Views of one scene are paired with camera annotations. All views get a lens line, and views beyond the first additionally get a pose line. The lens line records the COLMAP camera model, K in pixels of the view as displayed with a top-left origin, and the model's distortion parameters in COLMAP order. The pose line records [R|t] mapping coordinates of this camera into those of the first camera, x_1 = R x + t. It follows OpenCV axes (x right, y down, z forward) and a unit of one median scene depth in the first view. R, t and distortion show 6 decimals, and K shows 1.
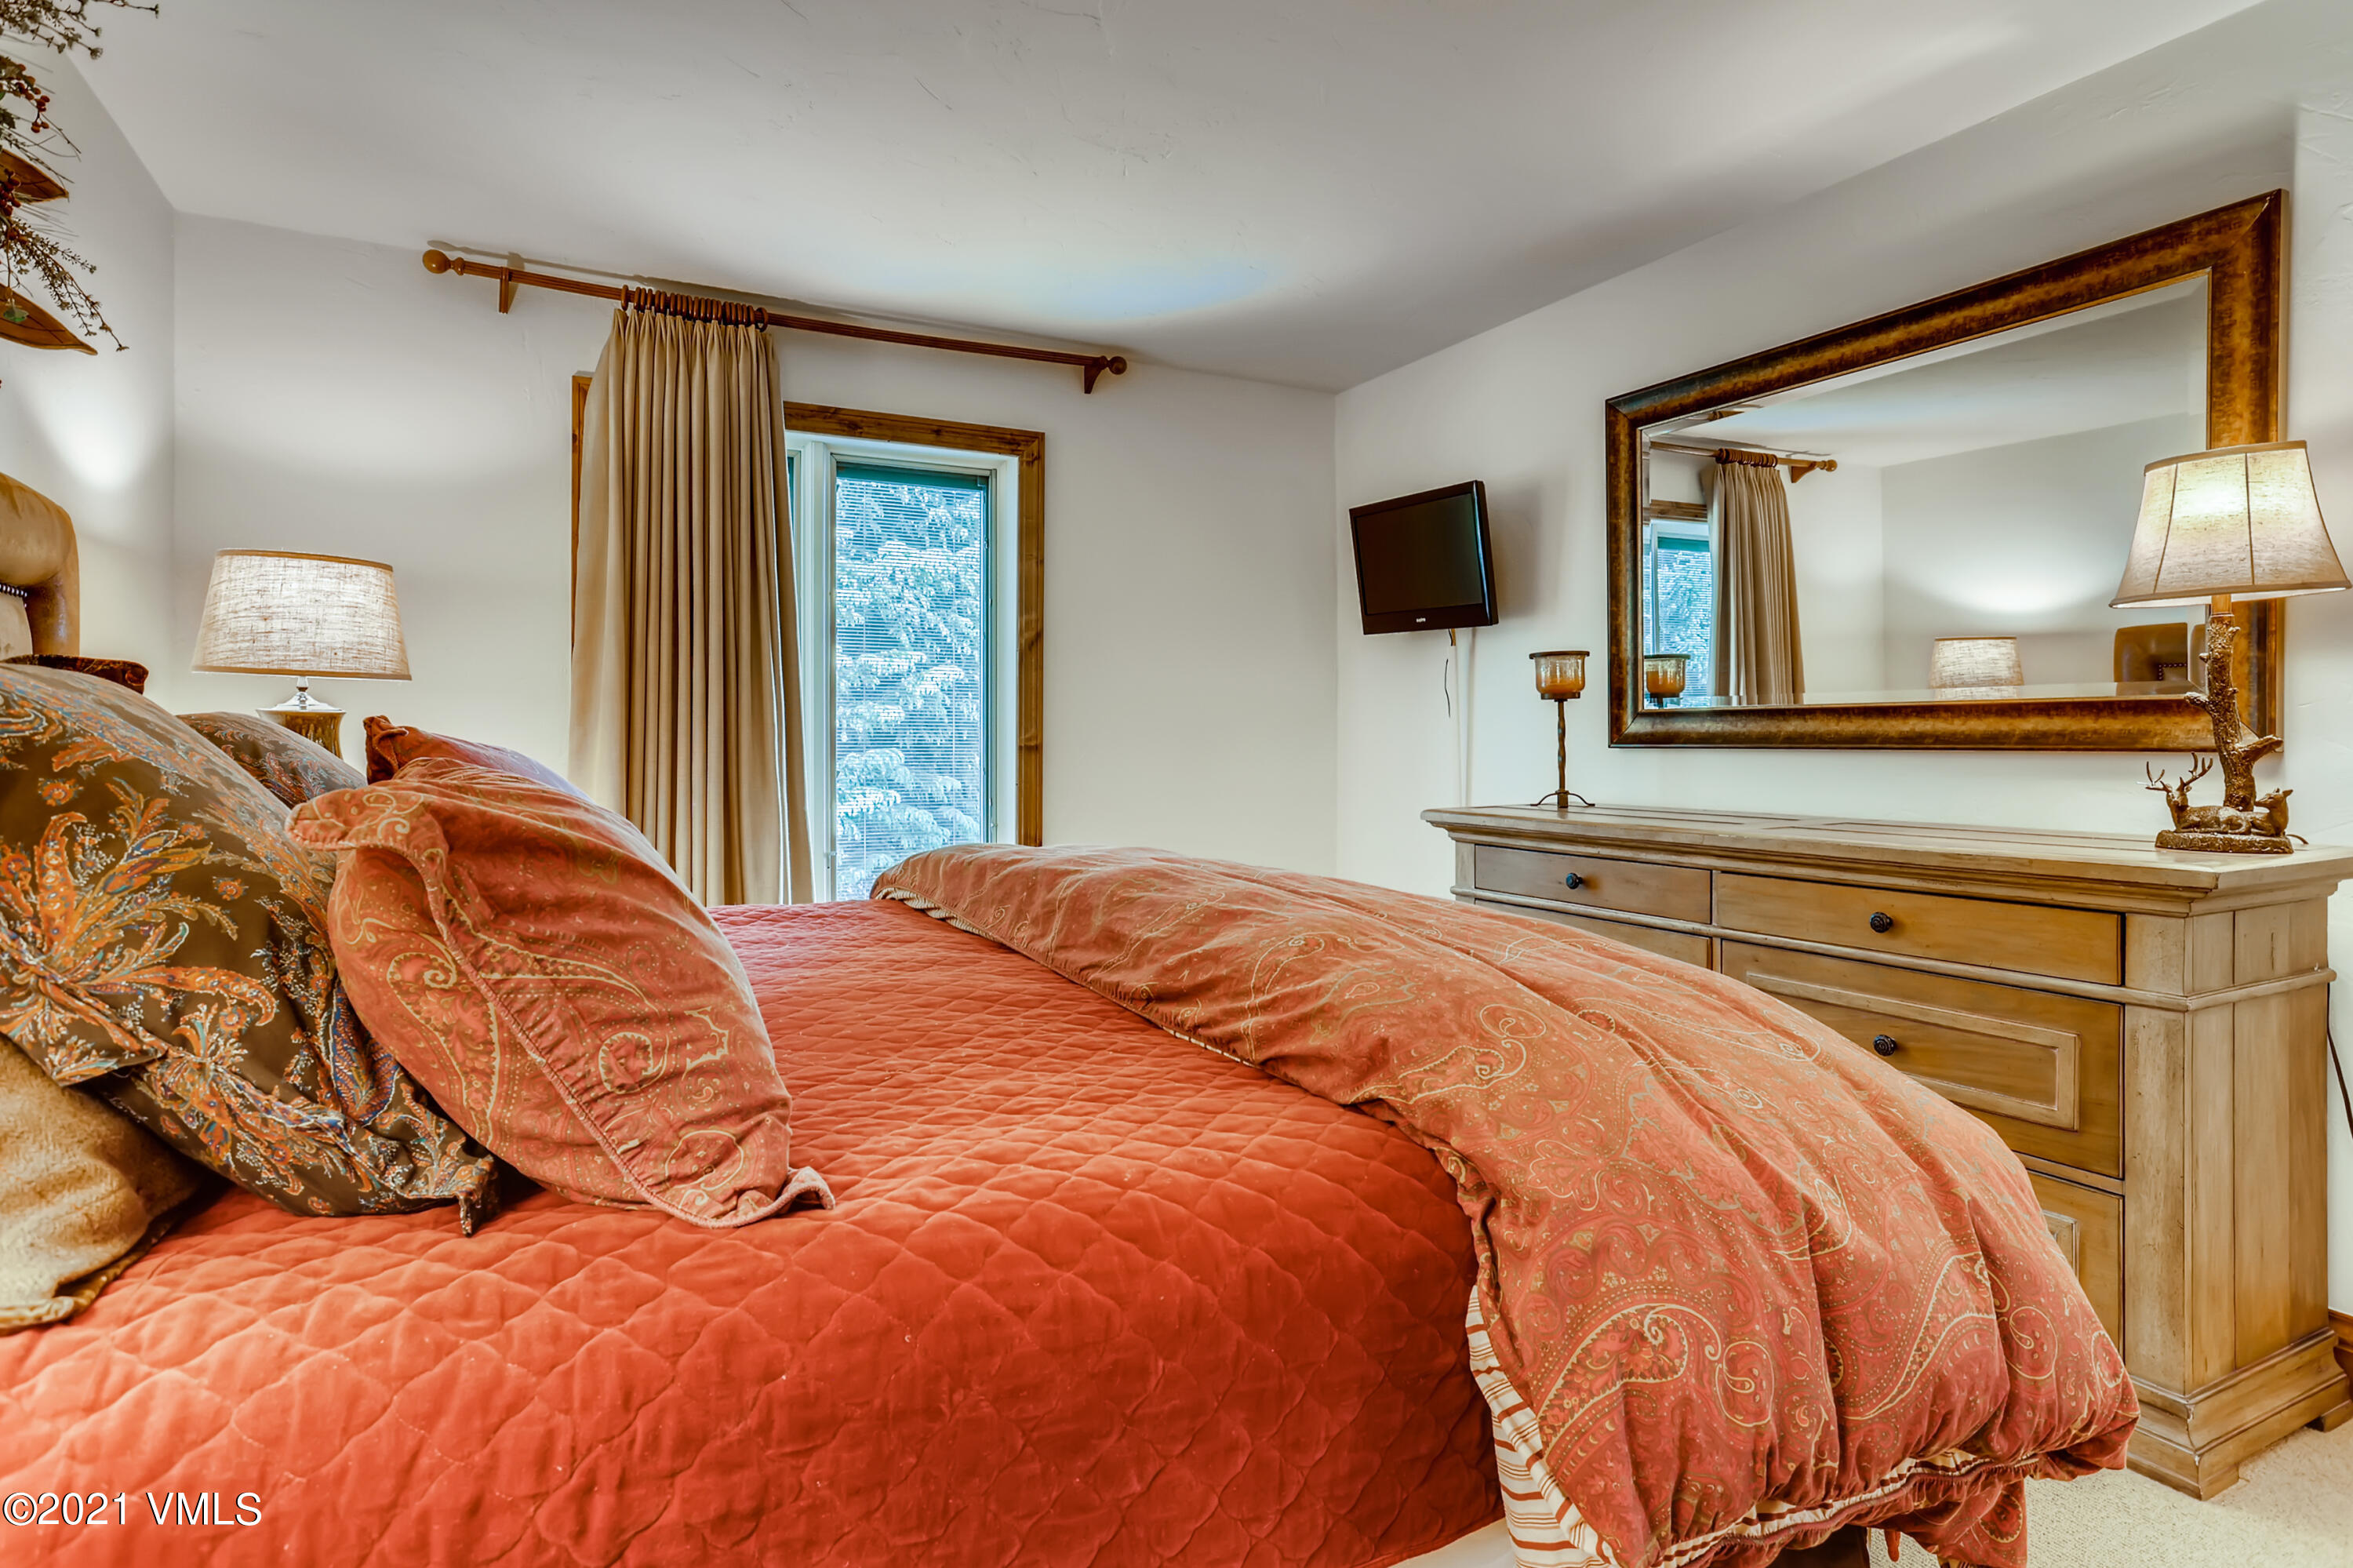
lens RADIAL K [[1247.2, 0, 1179.8], [0, 1247.2, 774.3], [0, 0, 1]] dist [-0.014840, 0.002006]
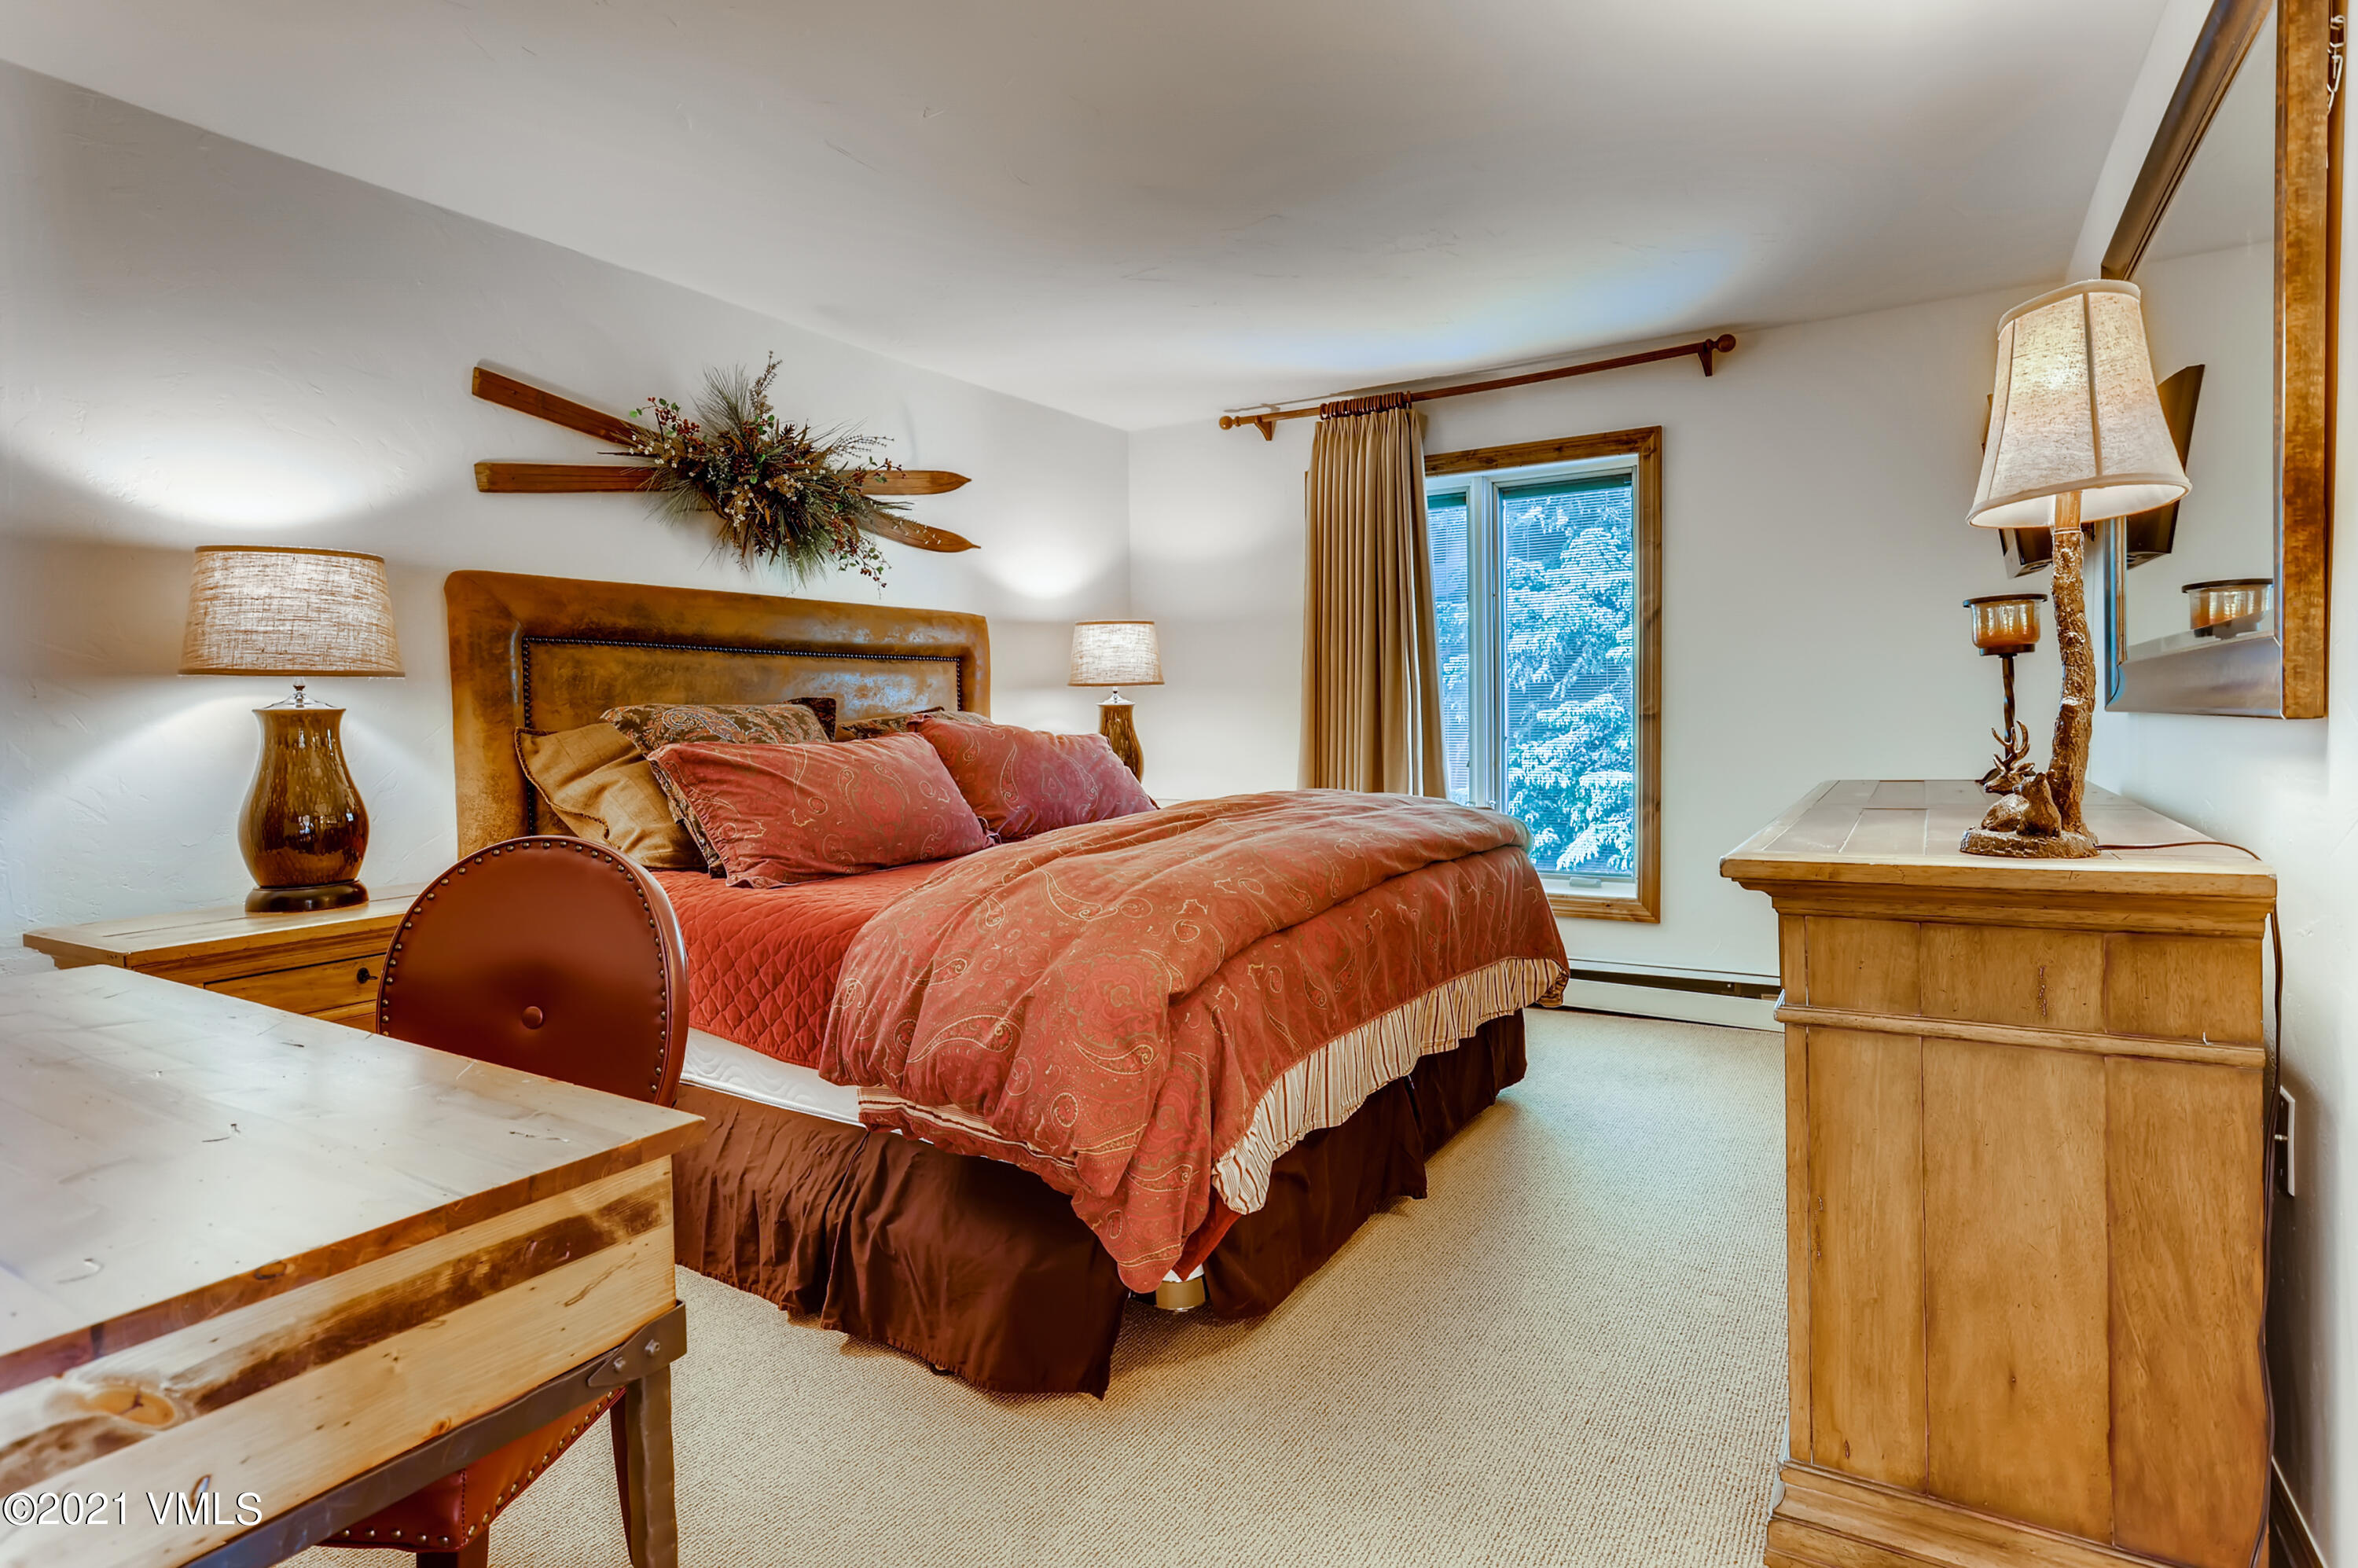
lens RADIAL K [[1249.8, 0, 1182.3], [0, 1249.8, 774.3], [0, 0, 1]] dist [-0.014840, 0.002006]
pose [[0.509331, 0.028165, -0.860110, 0.762180], [-0.004020, 0.999531, 0.030350, -0.003270], [0.860561, -0.012000, 0.509206, 0.109019]]
